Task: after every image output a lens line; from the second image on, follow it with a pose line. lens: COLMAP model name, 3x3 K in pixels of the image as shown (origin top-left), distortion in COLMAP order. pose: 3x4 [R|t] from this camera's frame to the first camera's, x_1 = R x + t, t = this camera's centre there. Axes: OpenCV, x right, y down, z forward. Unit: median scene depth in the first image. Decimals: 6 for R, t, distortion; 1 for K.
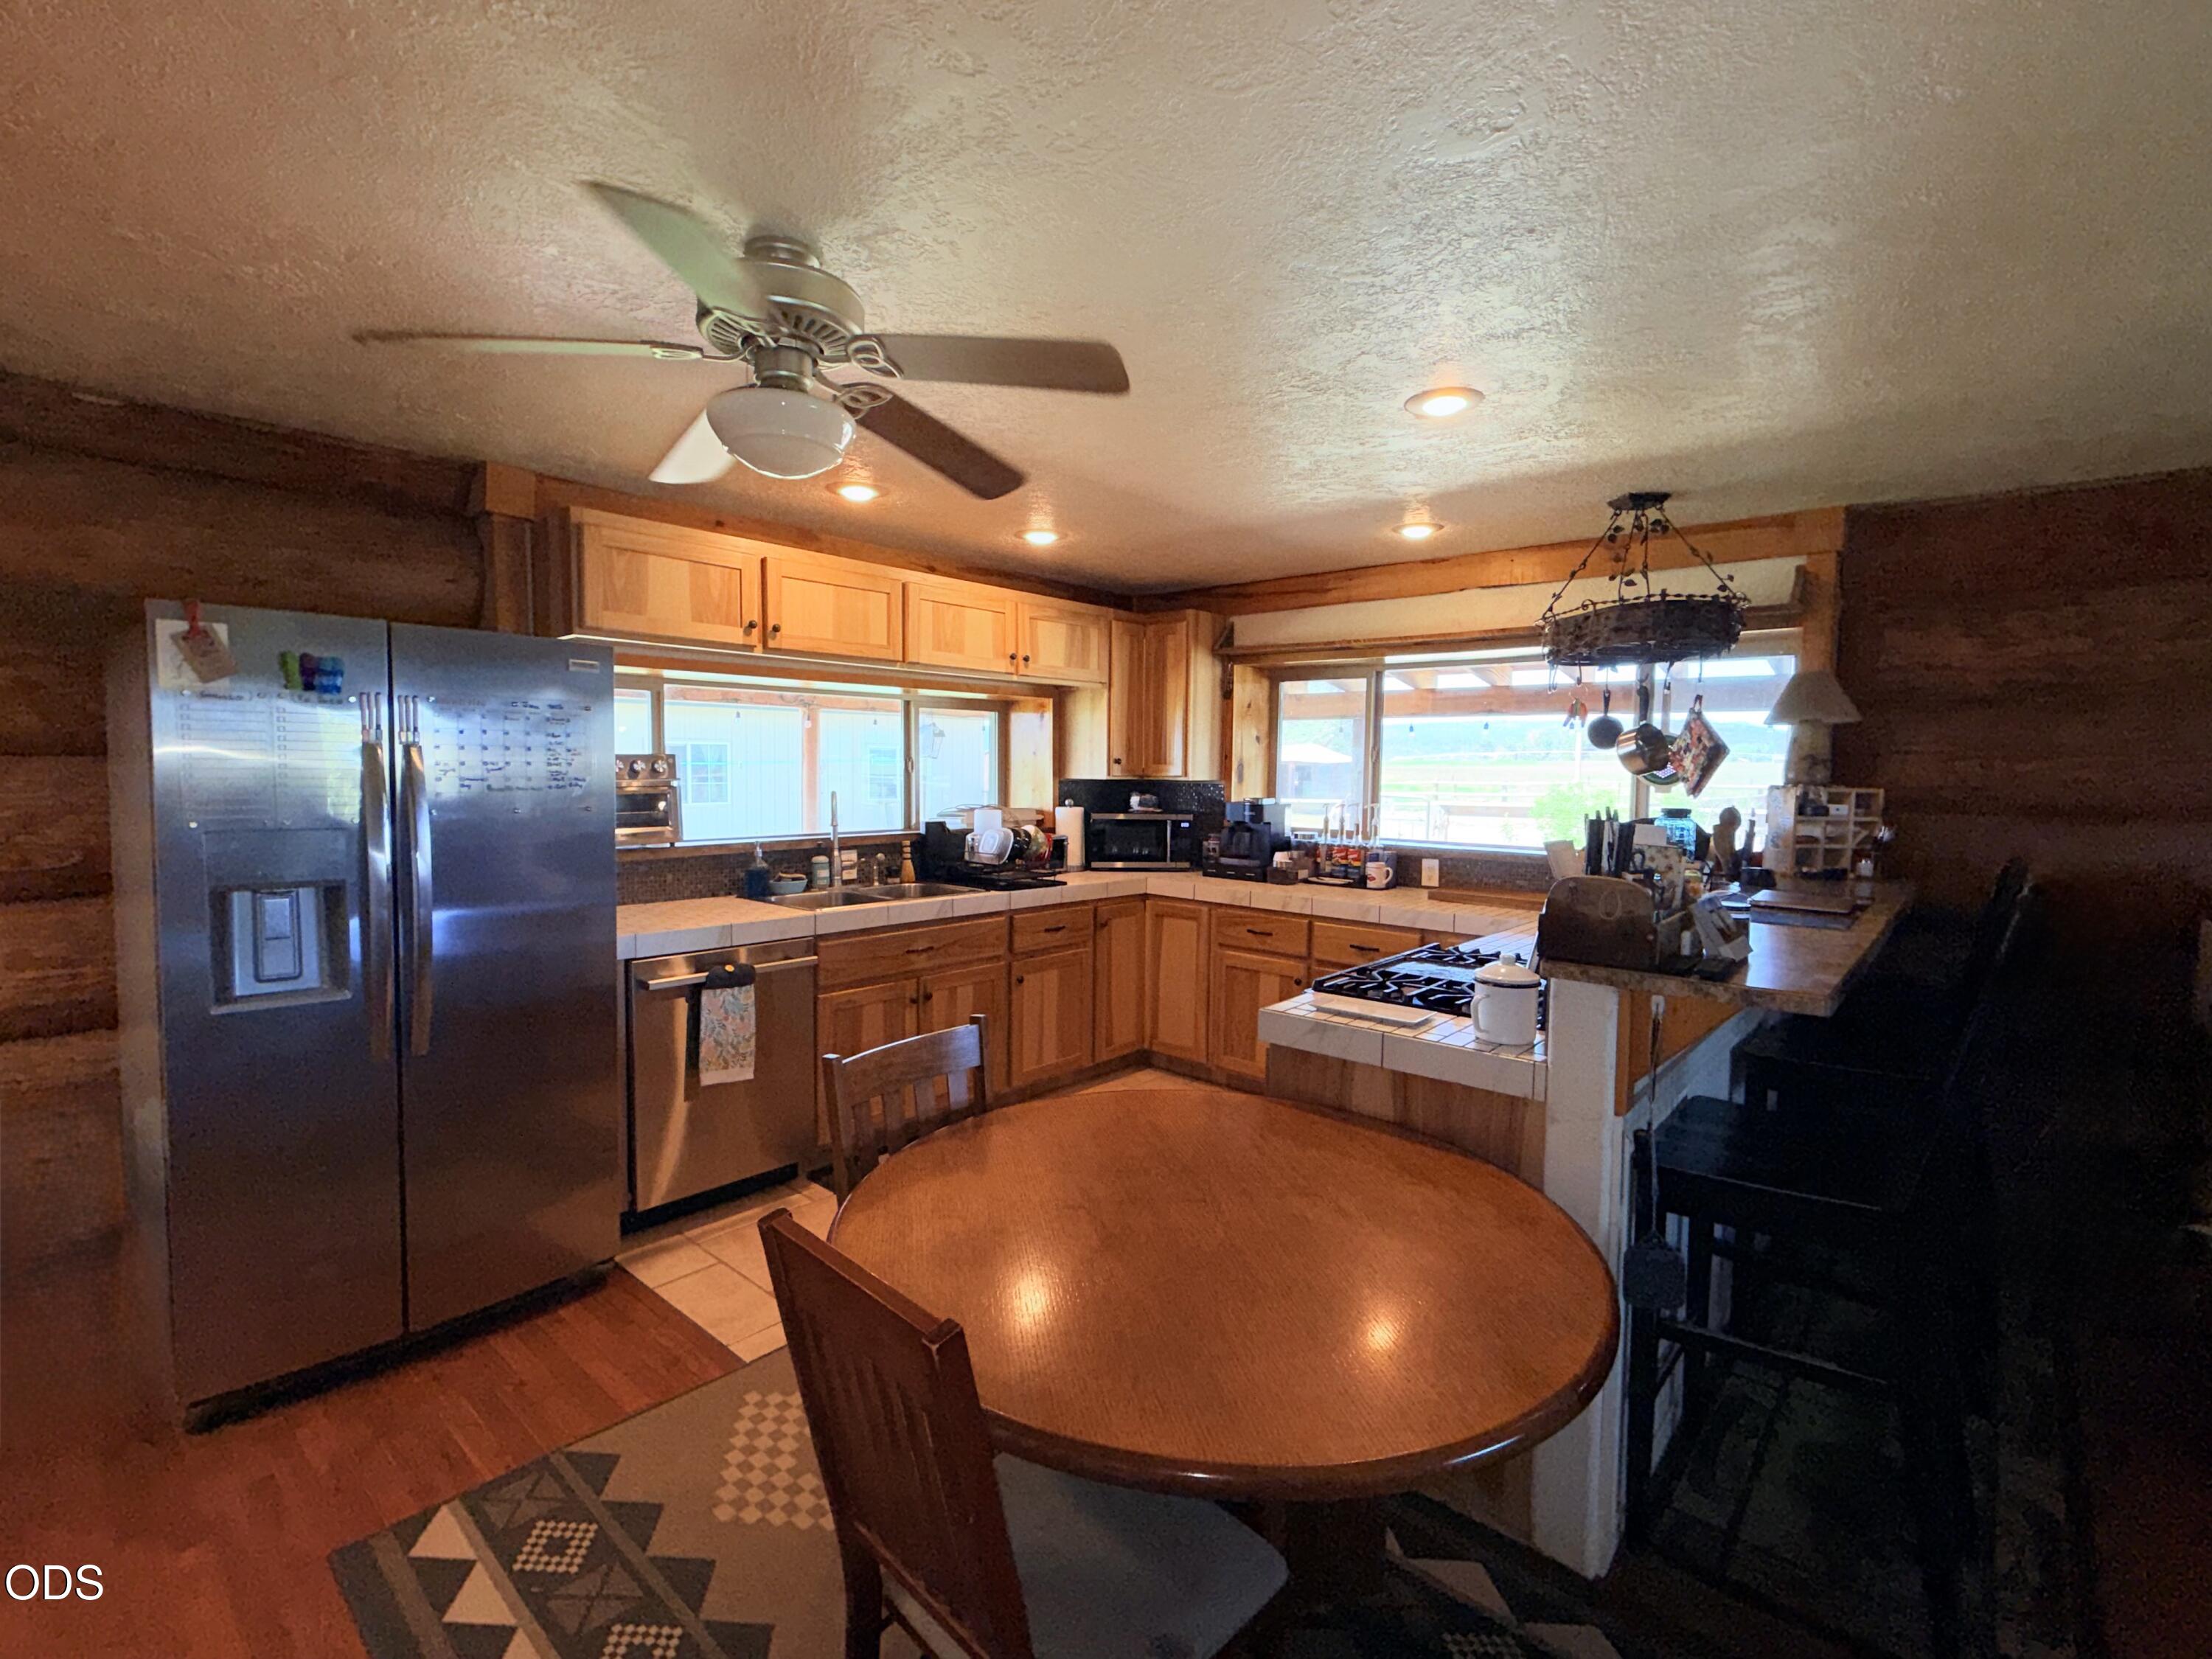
lens RADIAL K [[1009.3, 0, 1106.0], [0, 1009.3, 829.5], [0, 0, 1]] dist [-0.000298, 0.000301]
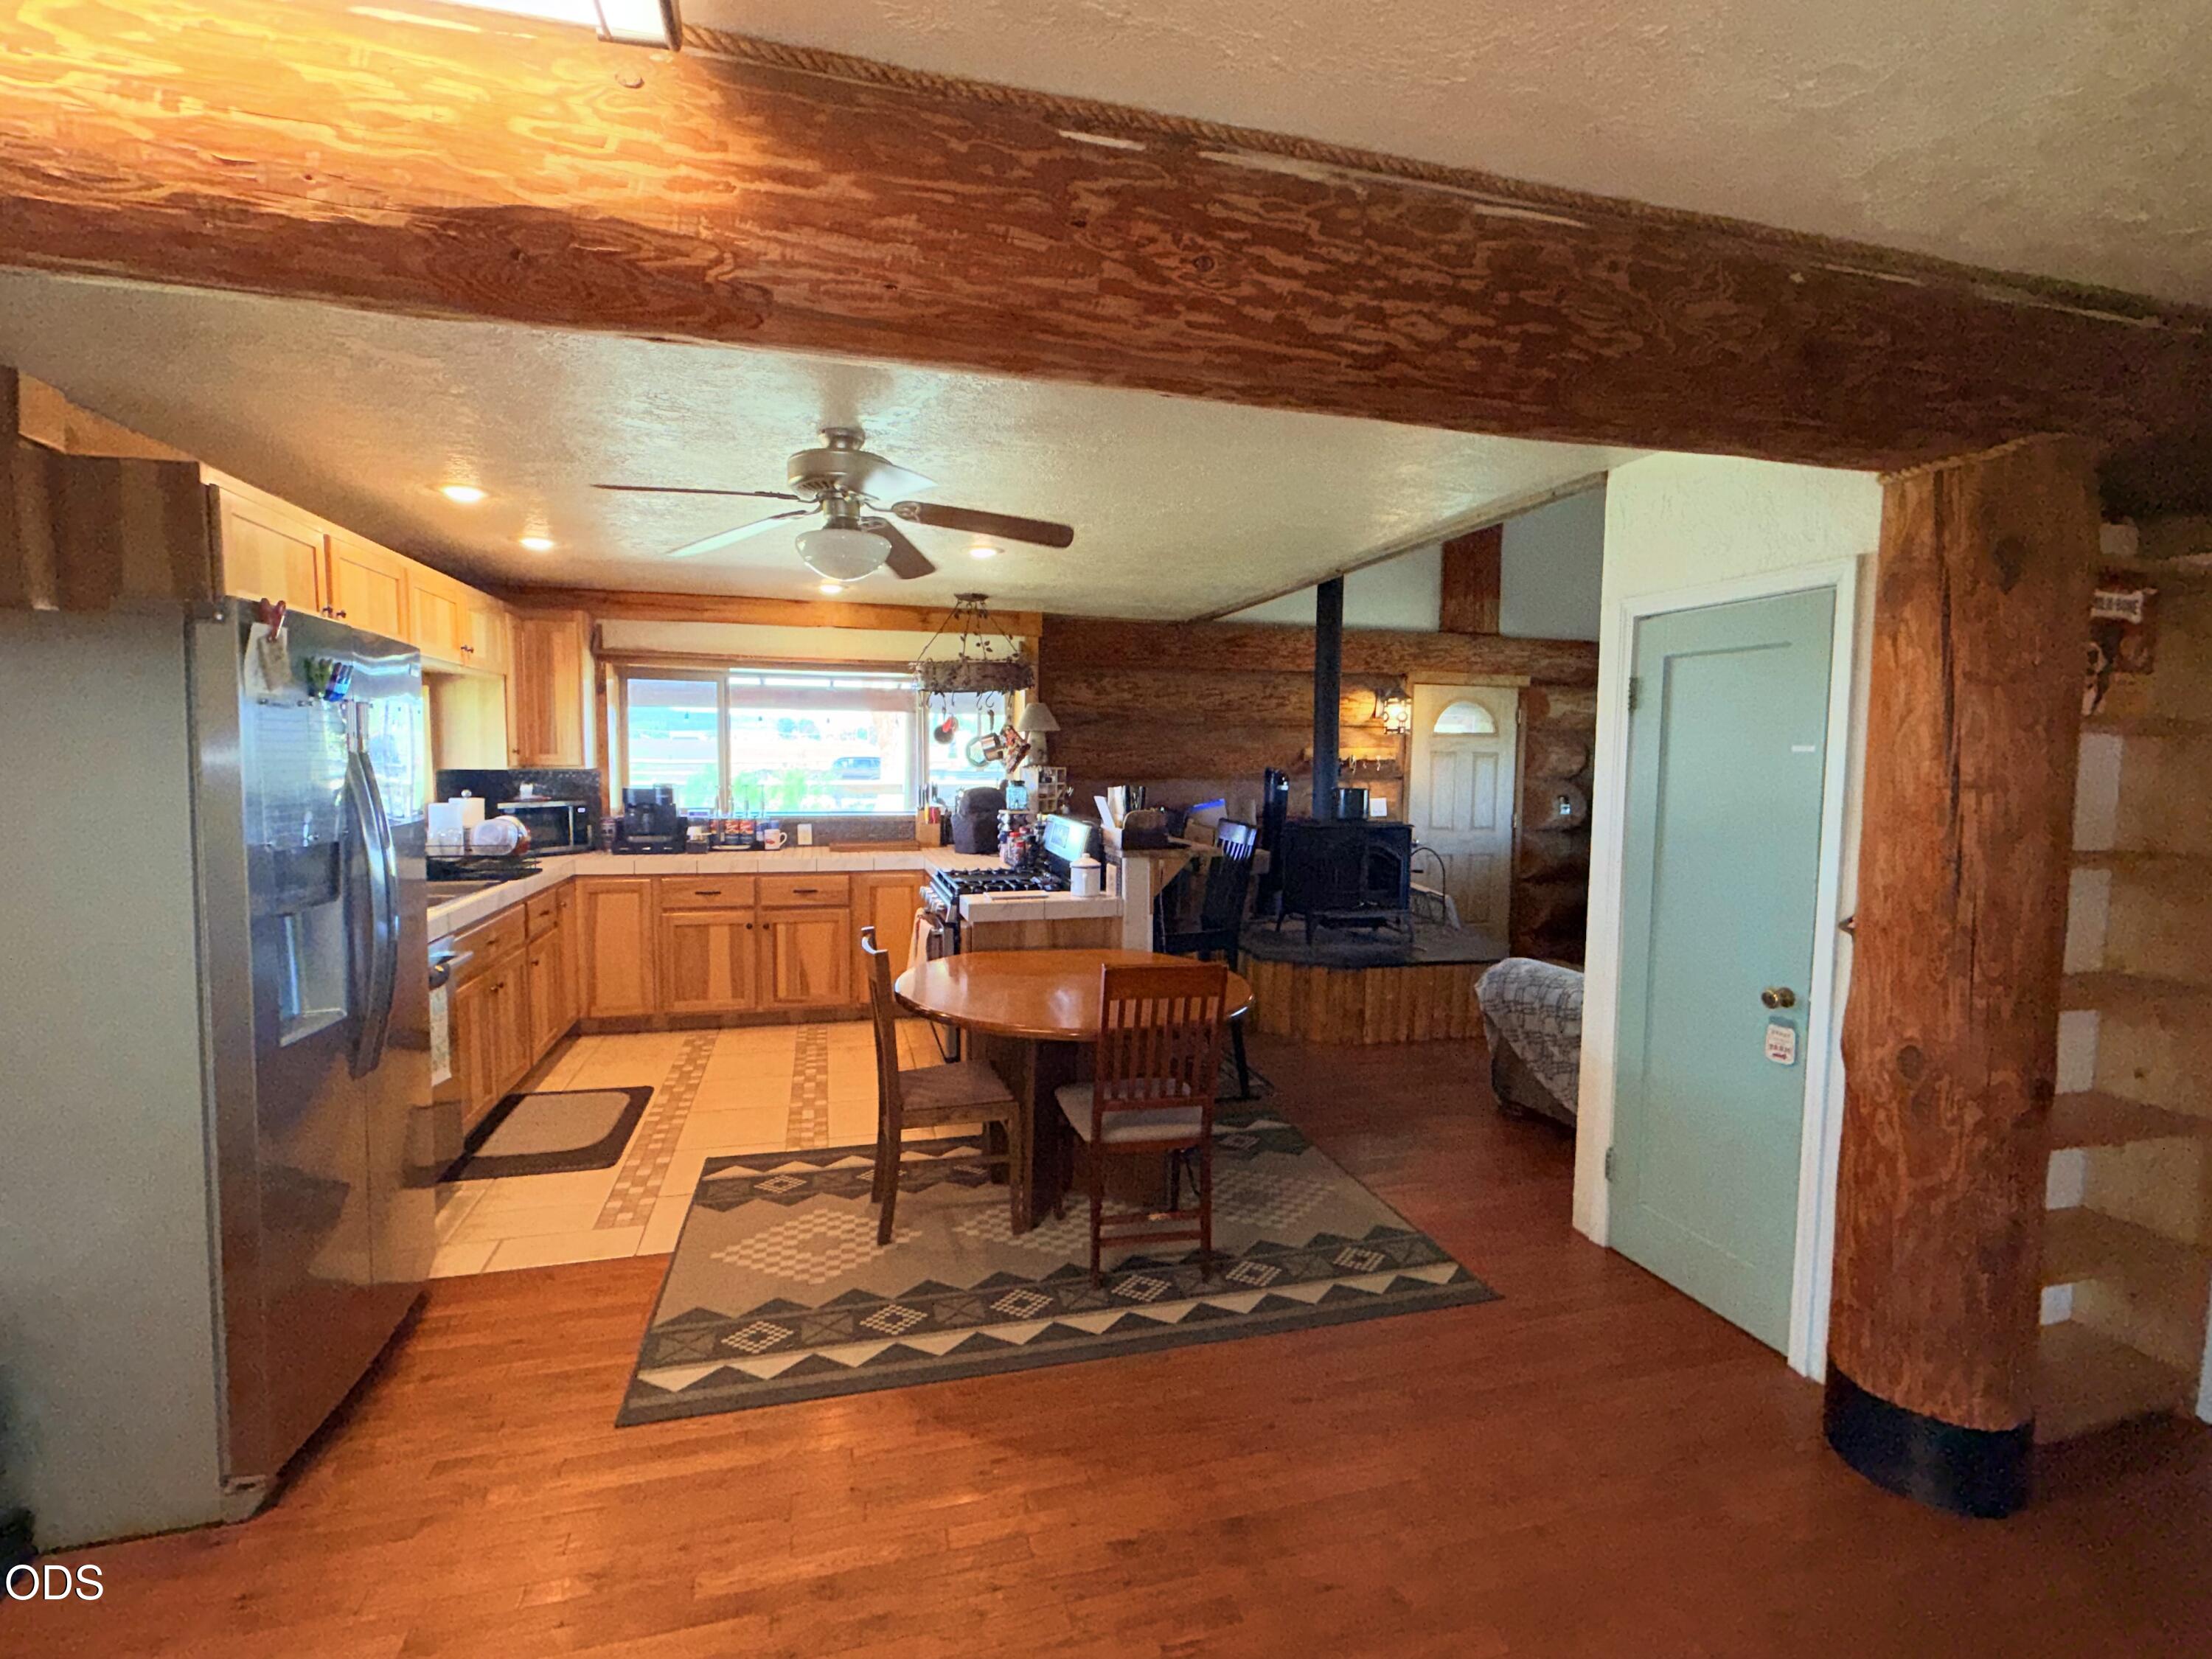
lens RADIAL K [[1009.3, 0, 1106.0], [0, 1009.3, 829.5], [0, 0, 1]] dist [-0.000298, 0.000301]
pose [[0.542972, -0.069590, 0.836863, -0.741693], [0.049321, 0.997483, 0.050946, -0.015841], [-0.838301, 0.013613, 0.545037, -0.086593]]
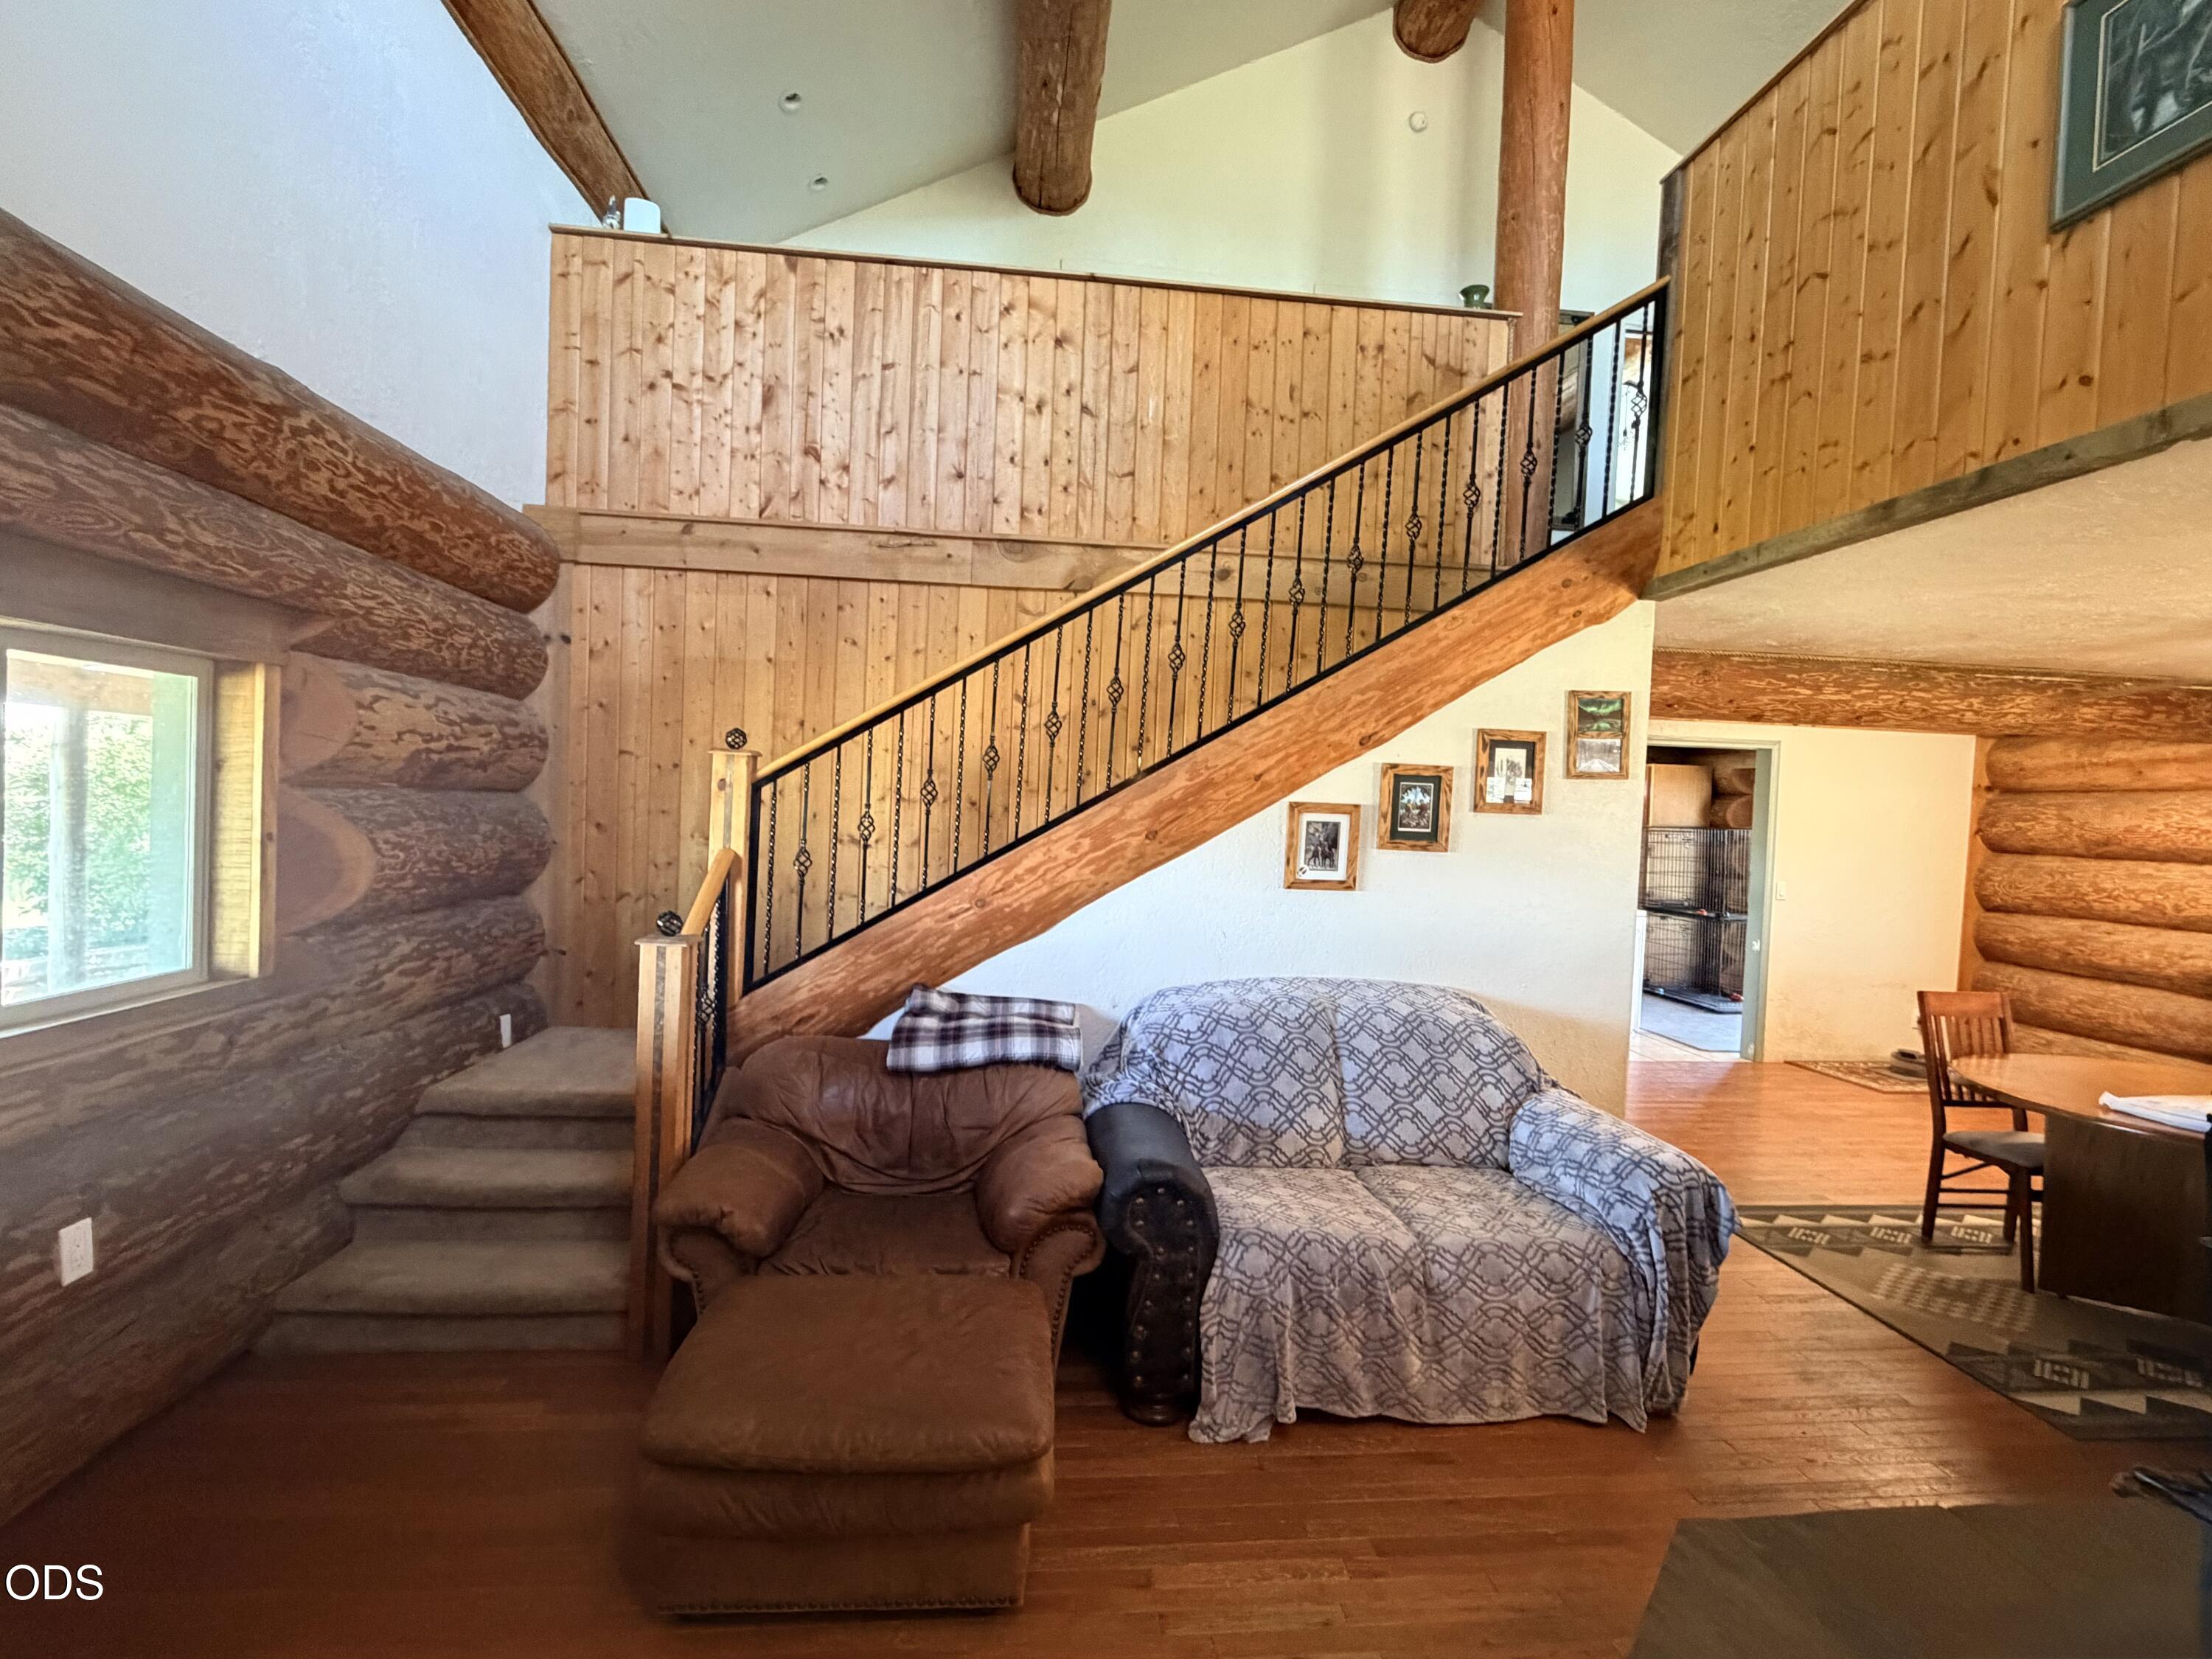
lens RADIAL K [[1015.8, 0, 1106.0], [0, 1015.8, 829.5], [0, 0, 1]] dist [0.000489, 0.001057]
pose [[-0.679105, -0.019450, -0.733783, 1.385145], [-0.098945, 0.992951, 0.065252, -0.031732], [0.727342, 0.116917, -0.676243, 0.340778]]
